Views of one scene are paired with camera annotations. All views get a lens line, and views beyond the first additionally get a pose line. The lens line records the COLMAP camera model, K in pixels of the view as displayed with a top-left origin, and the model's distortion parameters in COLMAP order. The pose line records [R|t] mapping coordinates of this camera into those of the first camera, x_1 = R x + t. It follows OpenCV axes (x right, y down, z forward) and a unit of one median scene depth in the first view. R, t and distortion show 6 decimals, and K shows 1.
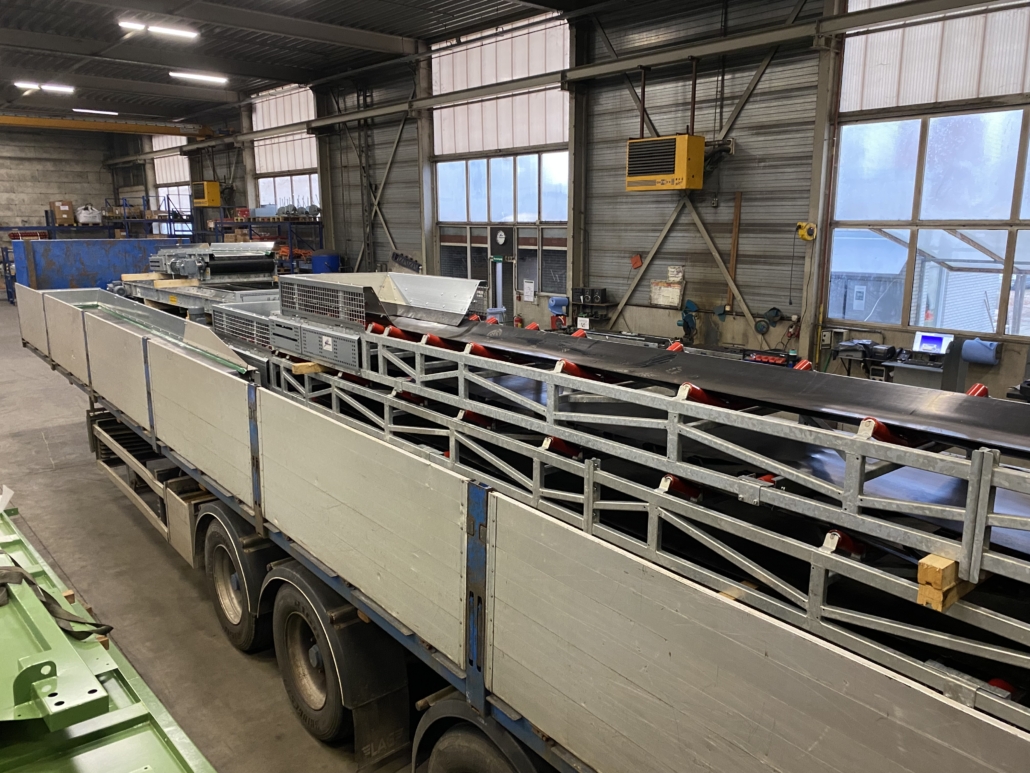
lens RADIAL K [[793.4, 0, 513.6], [0, 793.4, 386.8], [0, 0, 1]] dist [-0.007363, -0.000014]
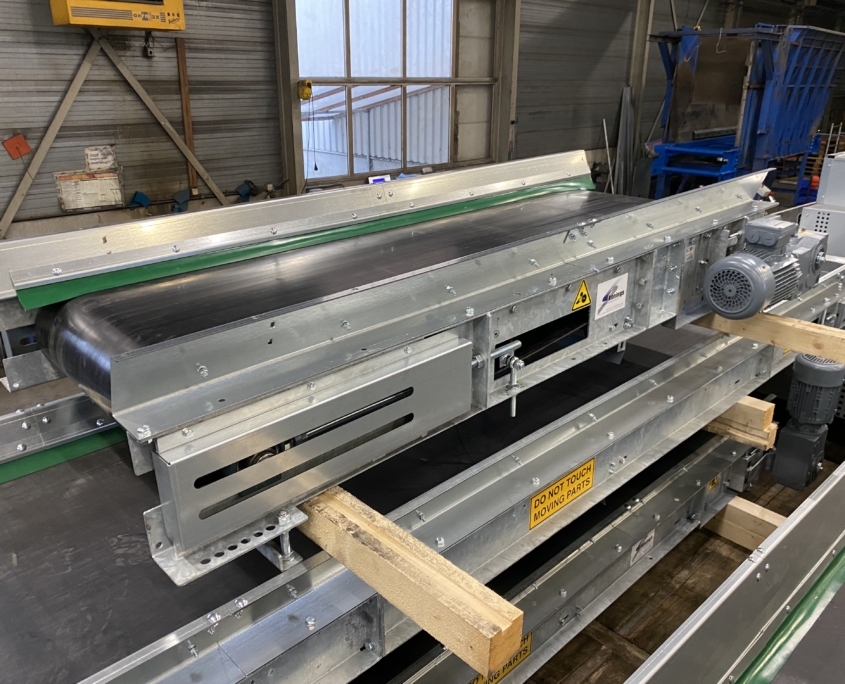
lens RADIAL K [[697.9, 0, 418.2], [0, 697.9, 337.9], [0, 0, 1]] dist [-0.013766, 0.000428]
pose [[-0.064234, -0.343411, 0.936986, -0.456294], [0.198060, 0.915860, 0.349246, -0.166860], [-0.978083, 0.208013, 0.009186, 0.816585]]
